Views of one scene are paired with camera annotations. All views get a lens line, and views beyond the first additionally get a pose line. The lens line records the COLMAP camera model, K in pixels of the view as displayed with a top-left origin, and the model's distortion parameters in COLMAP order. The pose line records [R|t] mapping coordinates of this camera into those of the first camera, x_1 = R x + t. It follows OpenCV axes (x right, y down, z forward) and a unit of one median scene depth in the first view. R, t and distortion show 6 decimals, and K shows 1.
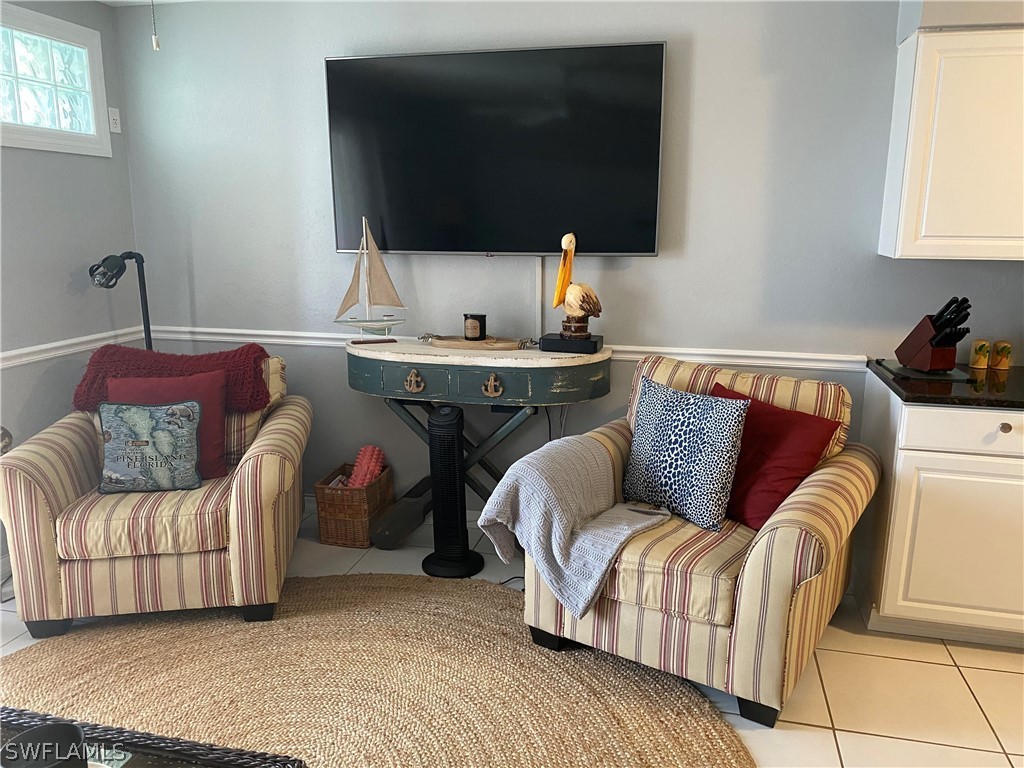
lens RADIAL K [[778.9, 0, 512.0], [0, 778.9, 384.0], [0, 0, 1]] dist [-0.005146, -0.006397]
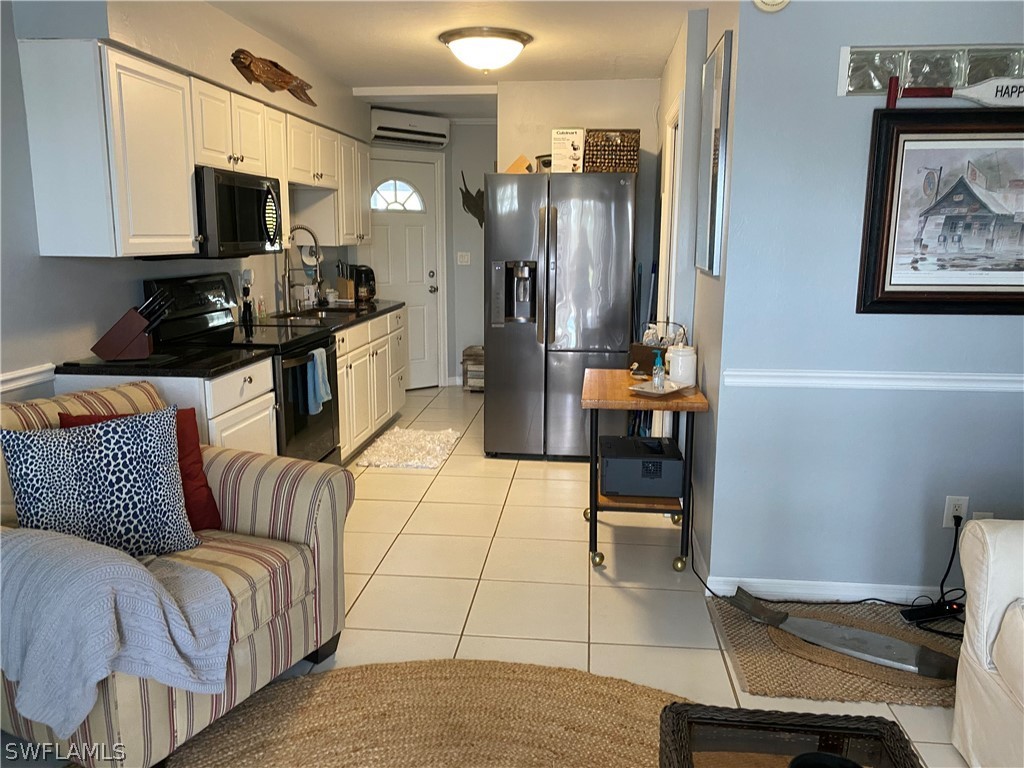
lens RADIAL K [[777.3, 0, 515.2], [0, 777.3, 375.6], [0, 0, 1]] dist [0.004282, 0.000049]
pose [[-0.134354, -0.183600, 0.973776, -0.650238], [0.204273, 0.956448, 0.208517, -0.122537], [-0.969650, 0.226931, -0.090998, 0.636205]]
